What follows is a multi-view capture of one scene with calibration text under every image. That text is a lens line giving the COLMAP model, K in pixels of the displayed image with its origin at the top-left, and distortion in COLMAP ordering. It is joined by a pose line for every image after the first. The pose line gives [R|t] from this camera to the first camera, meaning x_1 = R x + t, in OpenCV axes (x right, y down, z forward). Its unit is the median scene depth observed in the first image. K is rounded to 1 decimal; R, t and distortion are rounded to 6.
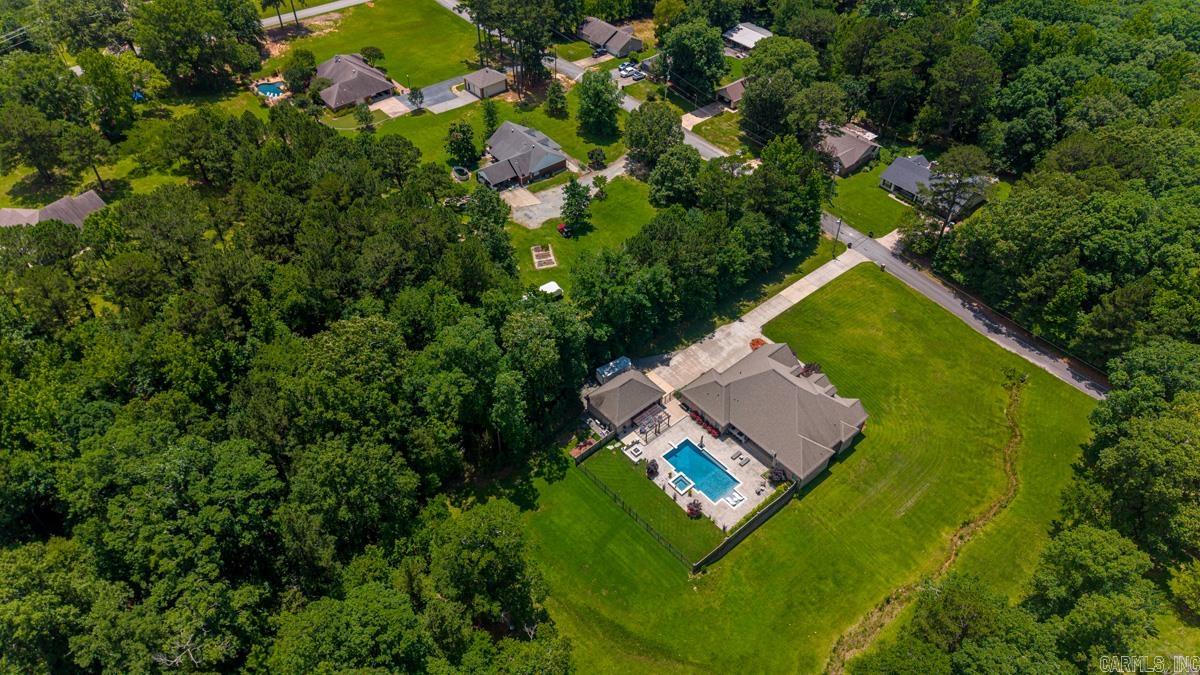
lens RADIAL K [[798.4, 0, 600.0], [0, 798.4, 337.5], [0, 0, 1]] dist [0.022819, -0.037716]
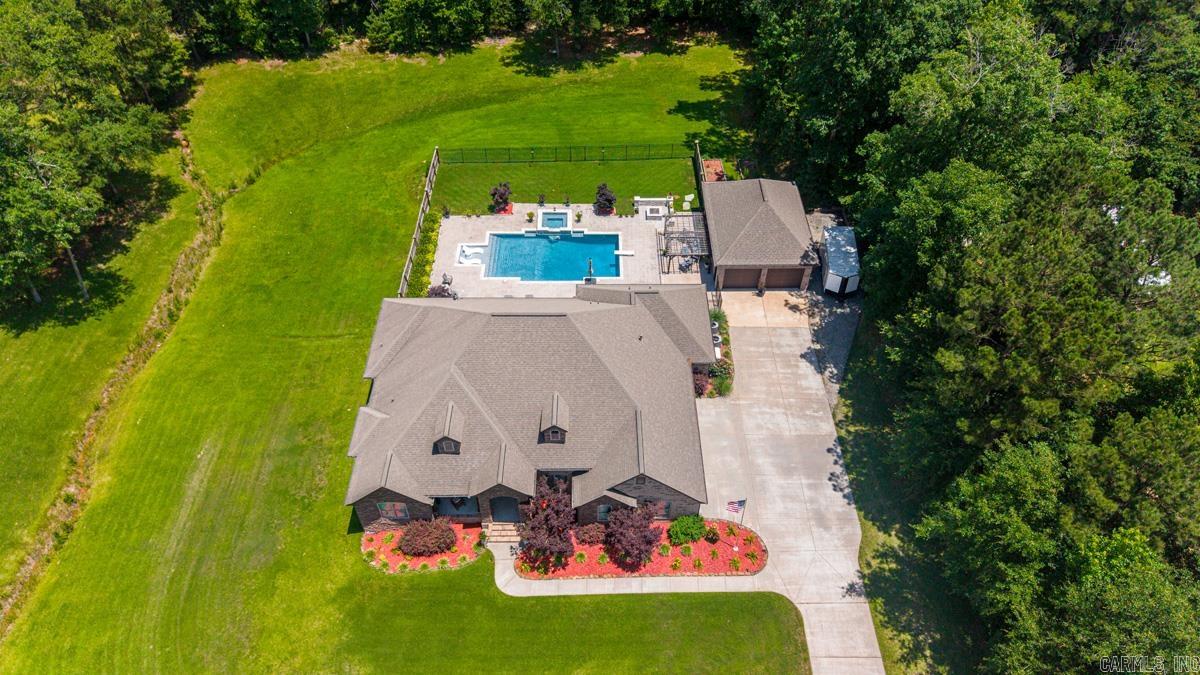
lens RADIAL K [[798.4, 0, 600.0], [0, 798.4, 337.5], [0, 0, 1]] dist [0.022819, -0.037716]
pose [[-0.646130, 0.548795, -0.530415, 0.332193], [-0.540591, 0.161514, 0.825636, -0.230316], [0.538775, 0.820205, 0.192315, 0.742883]]
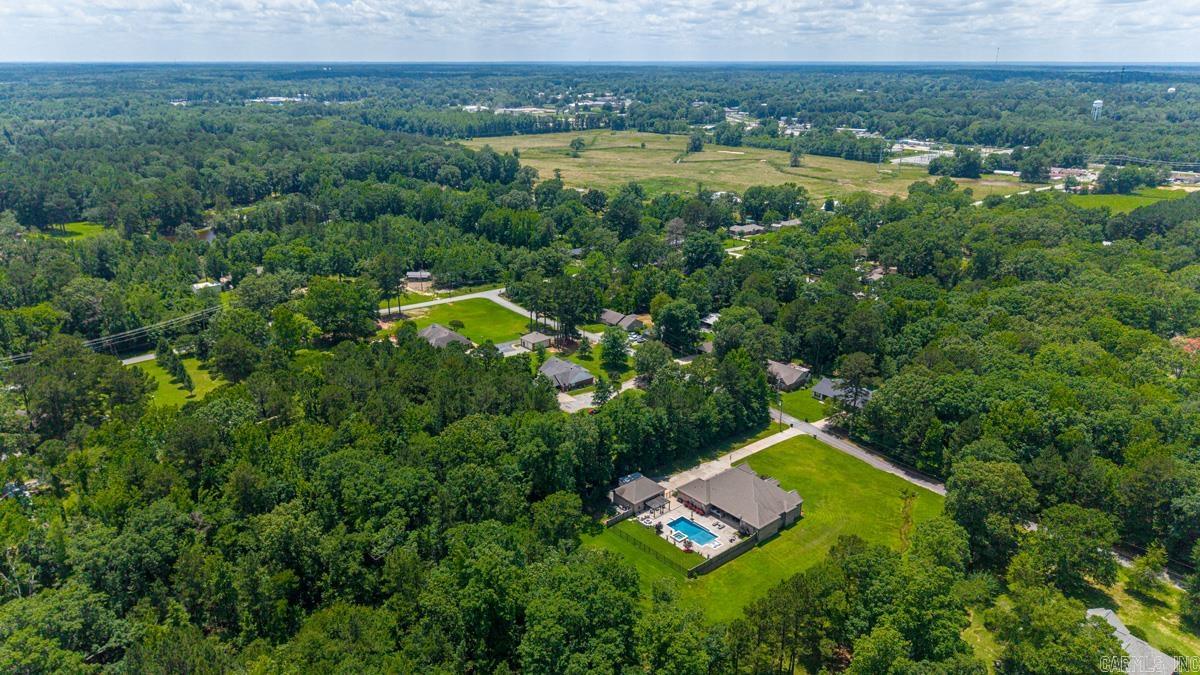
lens RADIAL K [[798.4, 0, 600.0], [0, 798.4, 337.5], [0, 0, 1]] dist [0.022819, -0.037716]
pose [[1.000000, 0.000905, -0.000286, -0.033958], [-0.000941, 0.904129, -0.427259, 0.368342], [-0.000128, 0.427260, 0.904129, -0.380662]]
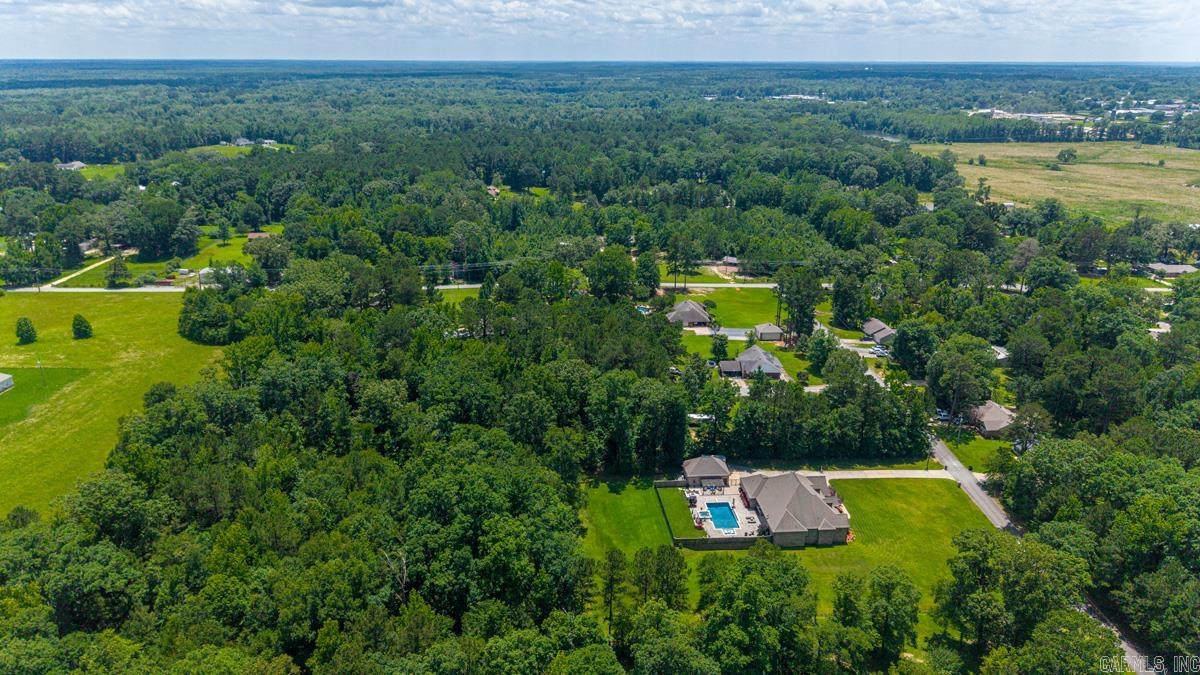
lens RADIAL K [[798.4, 0, 600.0], [0, 798.4, 337.5], [0, 0, 1]] dist [0.022819, -0.037716]
pose [[0.801984, 0.195998, -0.564276, 0.570034], [-0.417990, 0.858975, -0.295714, 0.328763], [0.426739, 0.473020, 0.770809, -0.340358]]
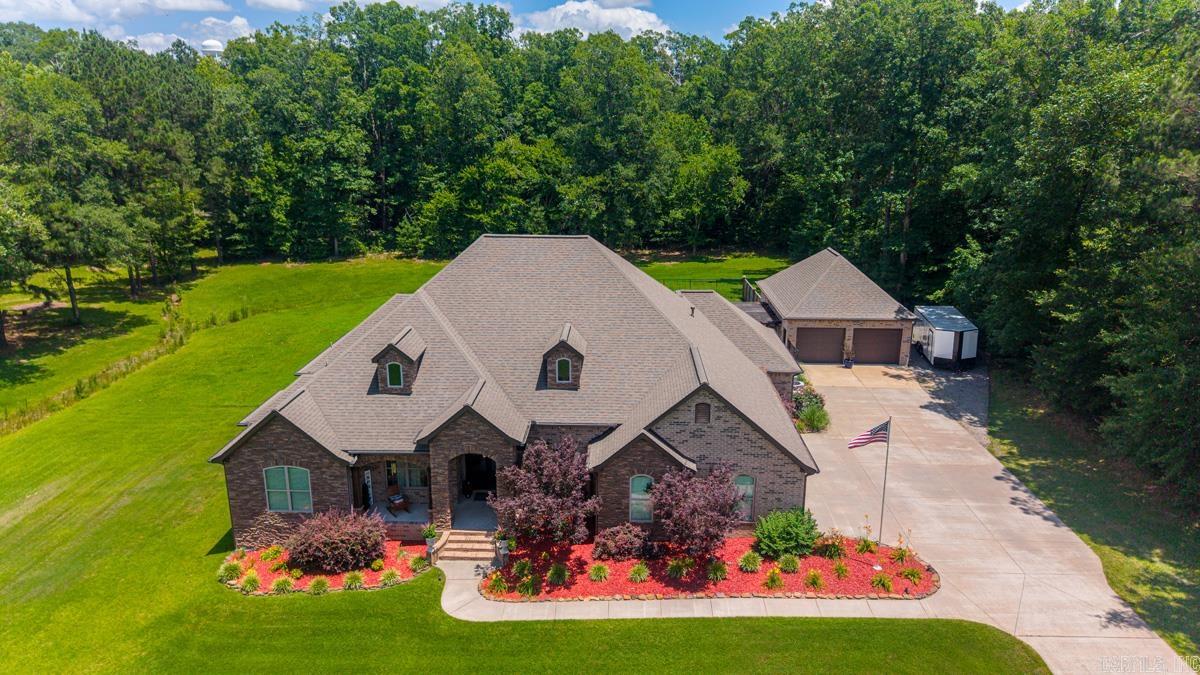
lens RADIAL K [[804.0, 0, 603.3], [0, 804.0, 343.0], [0, 0, 1]] dist [-0.004617, 0.007140]
pose [[-0.675872, 0.194161, -0.710984, 0.332483], [-0.519949, 0.558087, 0.646678, -0.098287], [0.522350, 0.806747, -0.276242, 0.875441]]
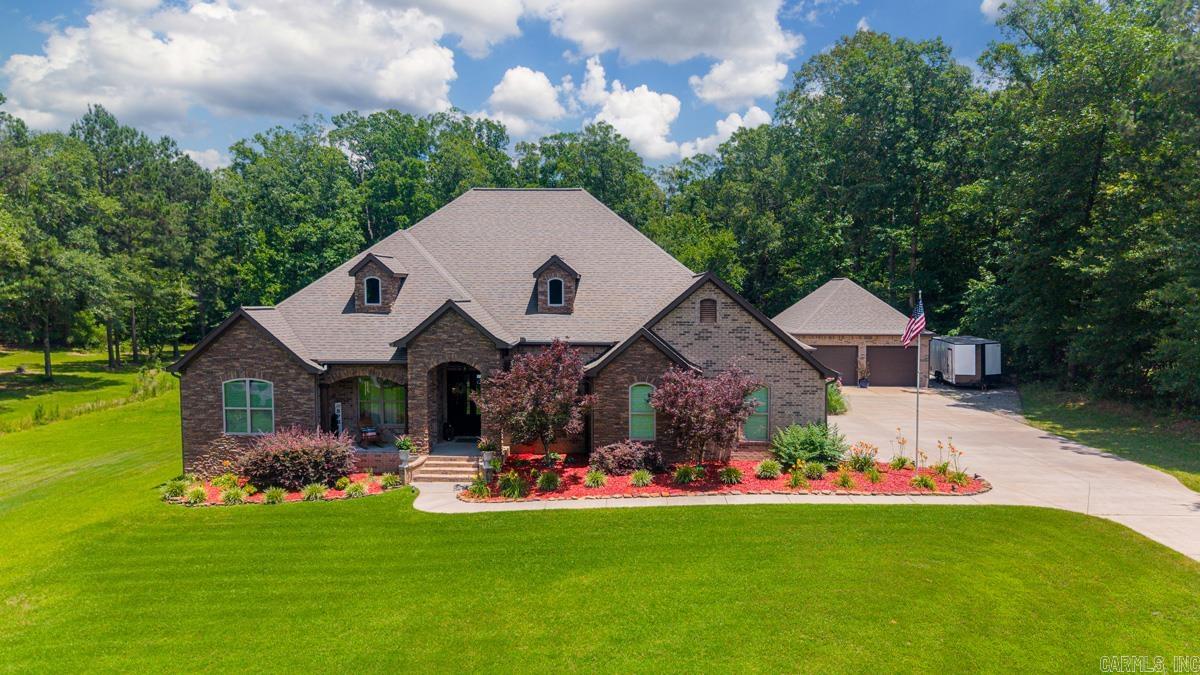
lens RADIAL K [[827.3, 0, 585.5], [0, 827.3, 337.4], [0, 0, 1]] dist [0.007337, -0.006263]
pose [[-0.687097, 0.051658, -0.724727, 0.332014], [-0.506485, 0.681110, 0.528736, -0.058173], [0.520933, 0.730356, -0.441825, 0.914607]]
